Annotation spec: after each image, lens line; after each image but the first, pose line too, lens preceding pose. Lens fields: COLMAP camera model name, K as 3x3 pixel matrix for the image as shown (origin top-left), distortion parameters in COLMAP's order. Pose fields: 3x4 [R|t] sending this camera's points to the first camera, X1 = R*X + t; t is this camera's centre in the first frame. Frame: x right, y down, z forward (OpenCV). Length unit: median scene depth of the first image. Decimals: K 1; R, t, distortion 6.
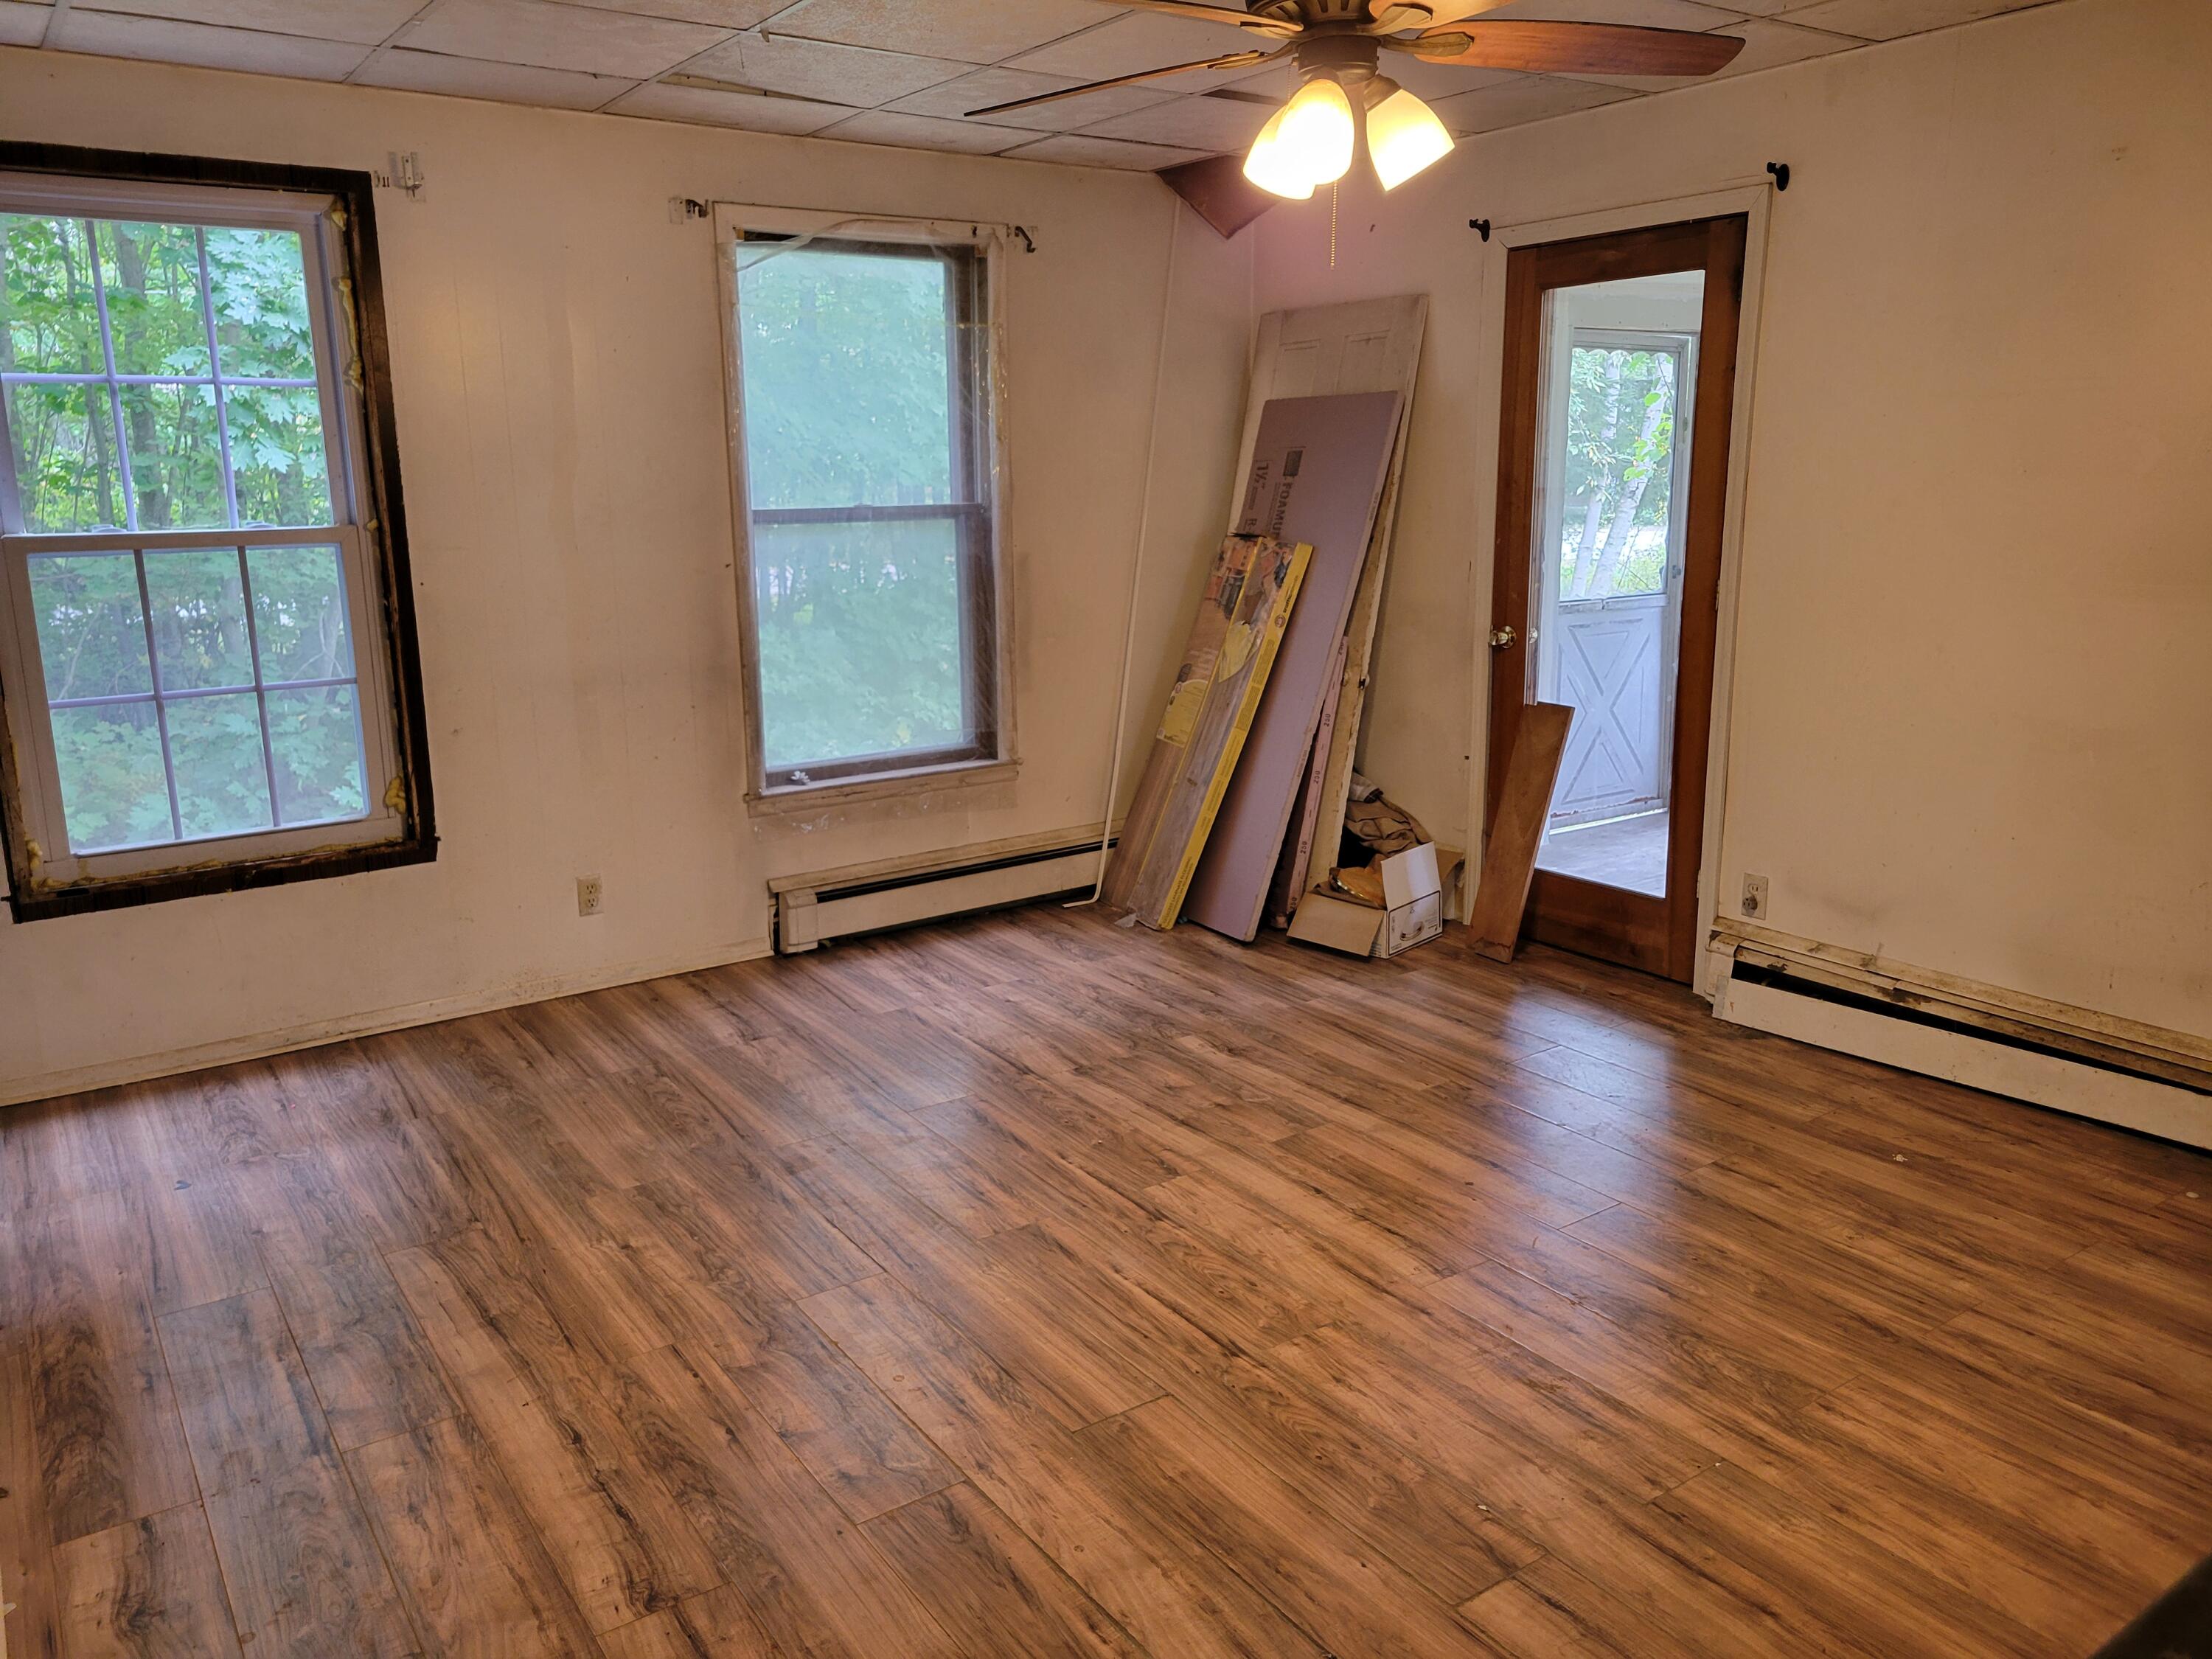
lens RADIAL K [[1667.6, 0, 1108.7], [0, 1667.6, 804.1], [0, 0, 1]] dist [0.059667, -0.038527]
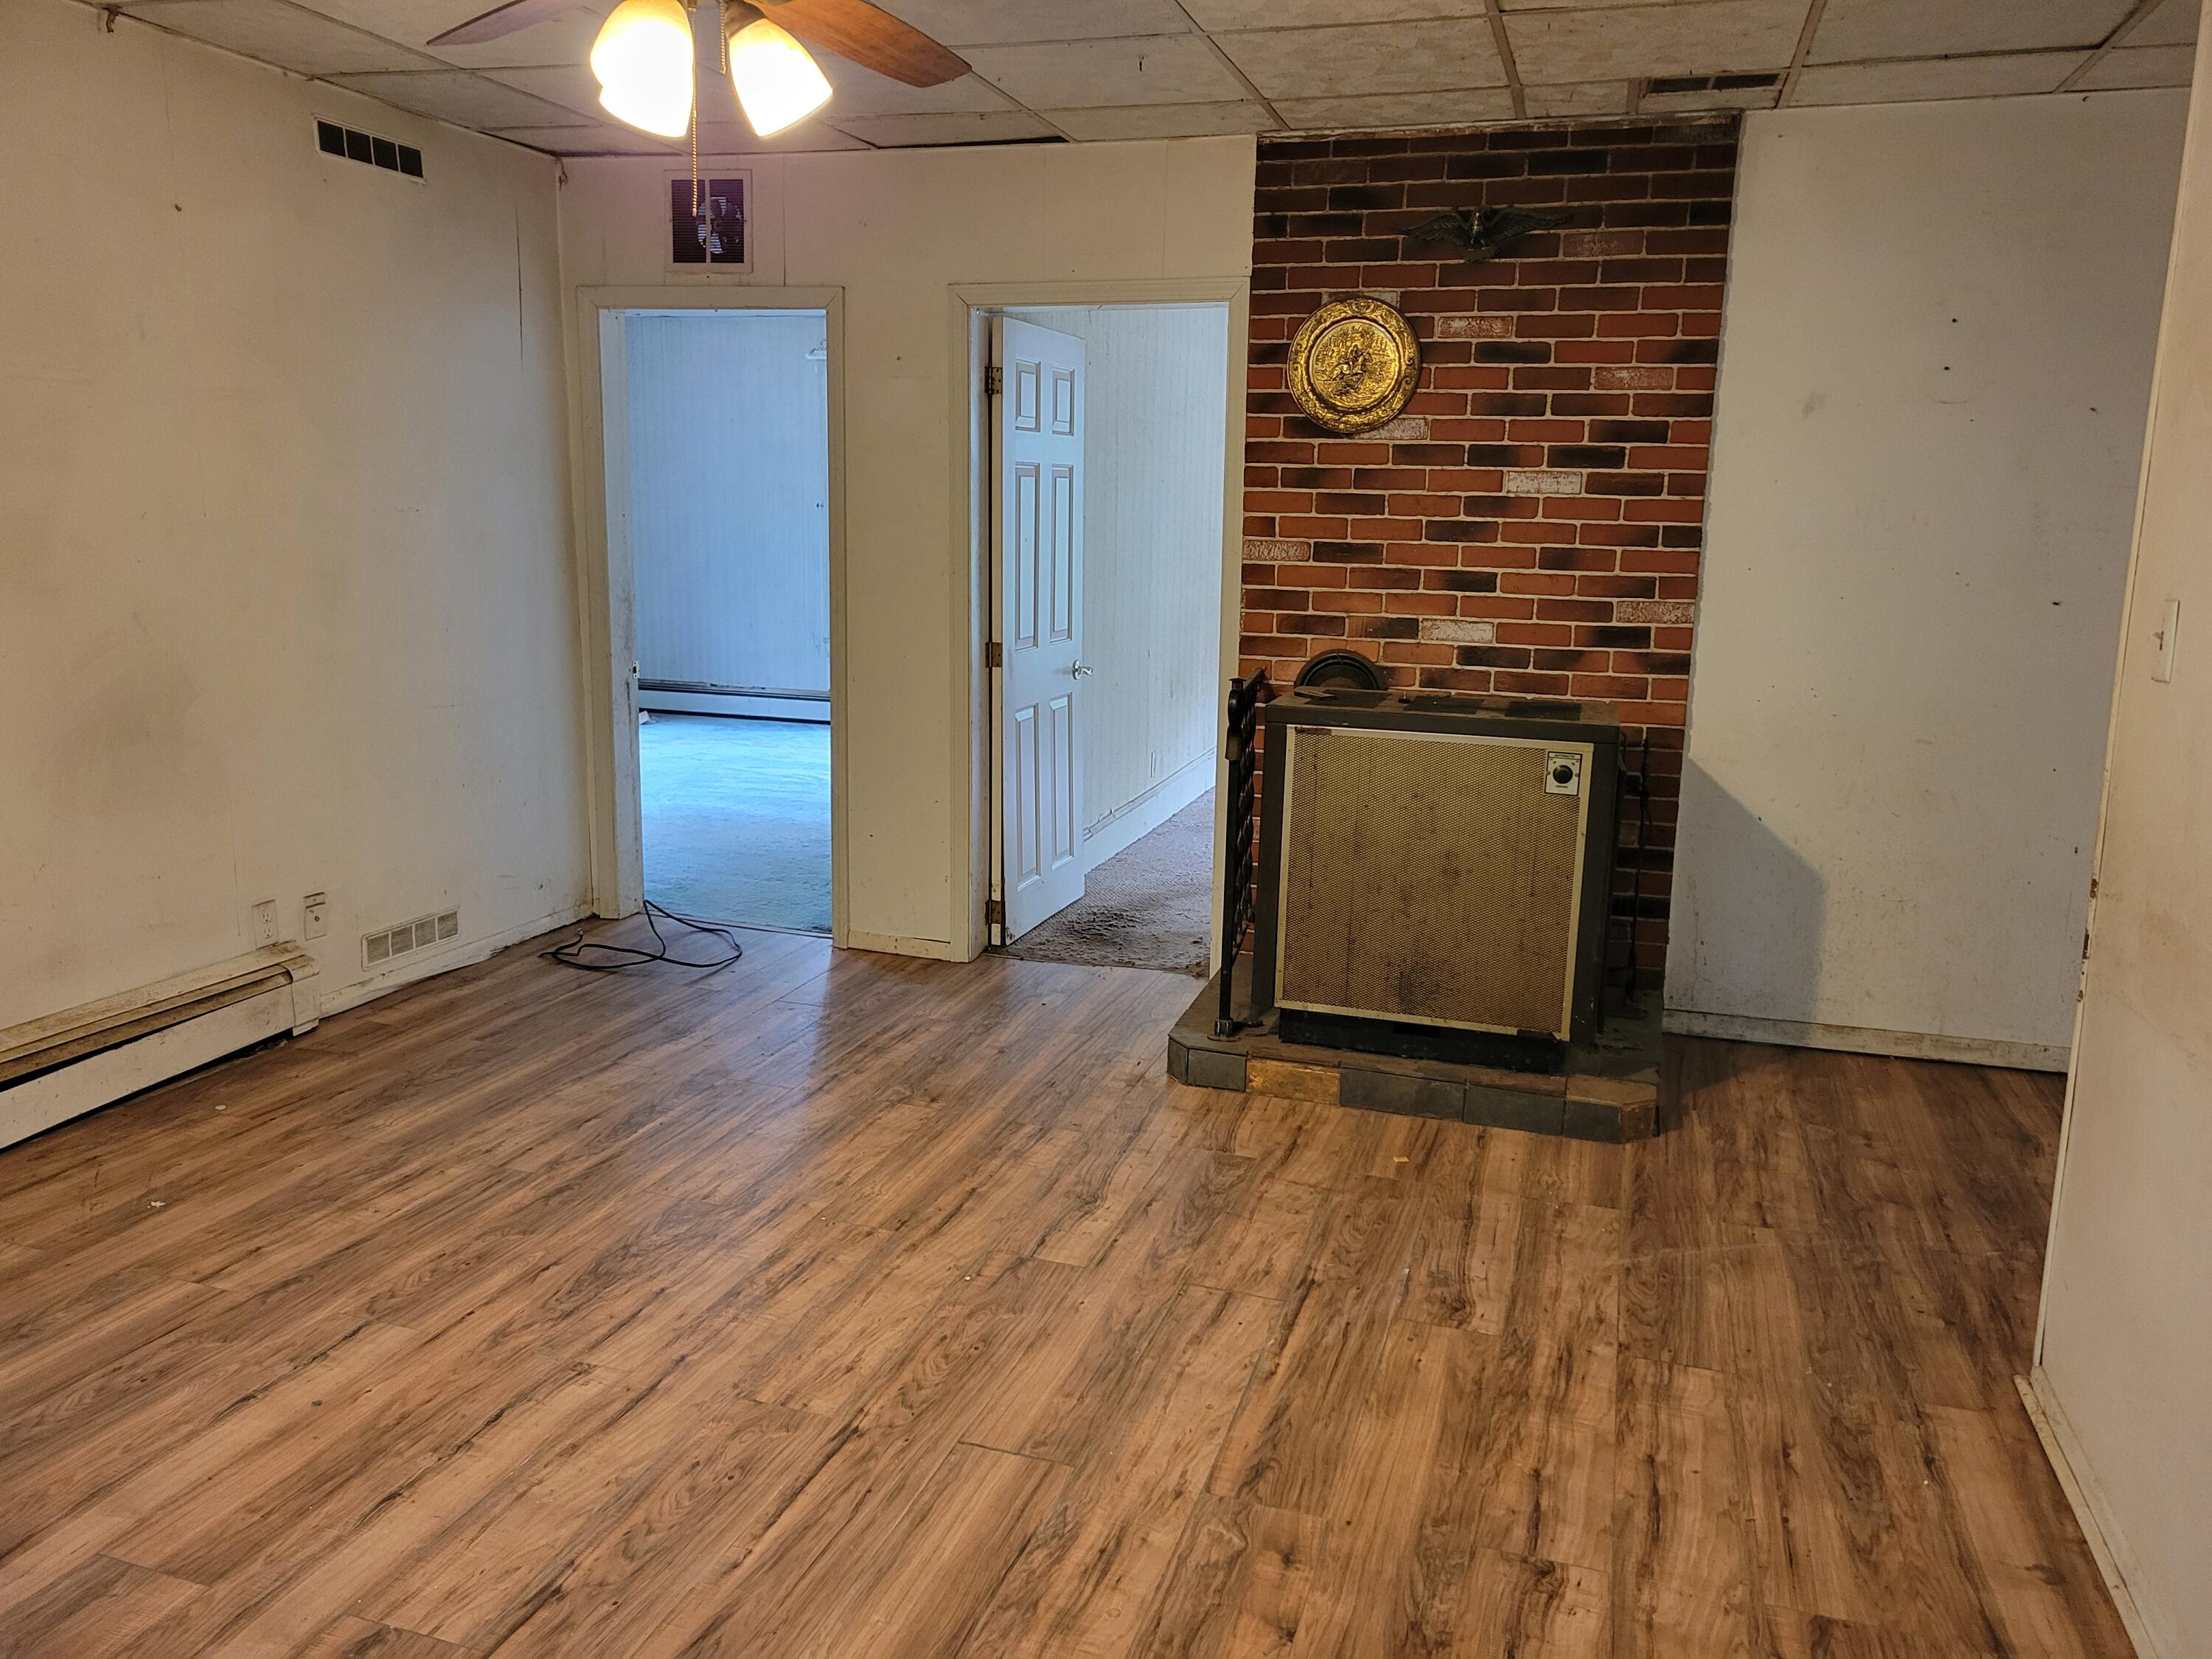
lens RADIAL K [[1667.6, 0, 1108.7], [0, 1667.6, 804.1], [0, 0, 1]] dist [0.059667, -0.038527]
pose [[-0.612962, -0.138860, 0.777814, -0.658390], [0.149776, 0.946165, 0.286947, -0.225001], [-0.775786, 0.292386, -0.559165, 1.297088]]
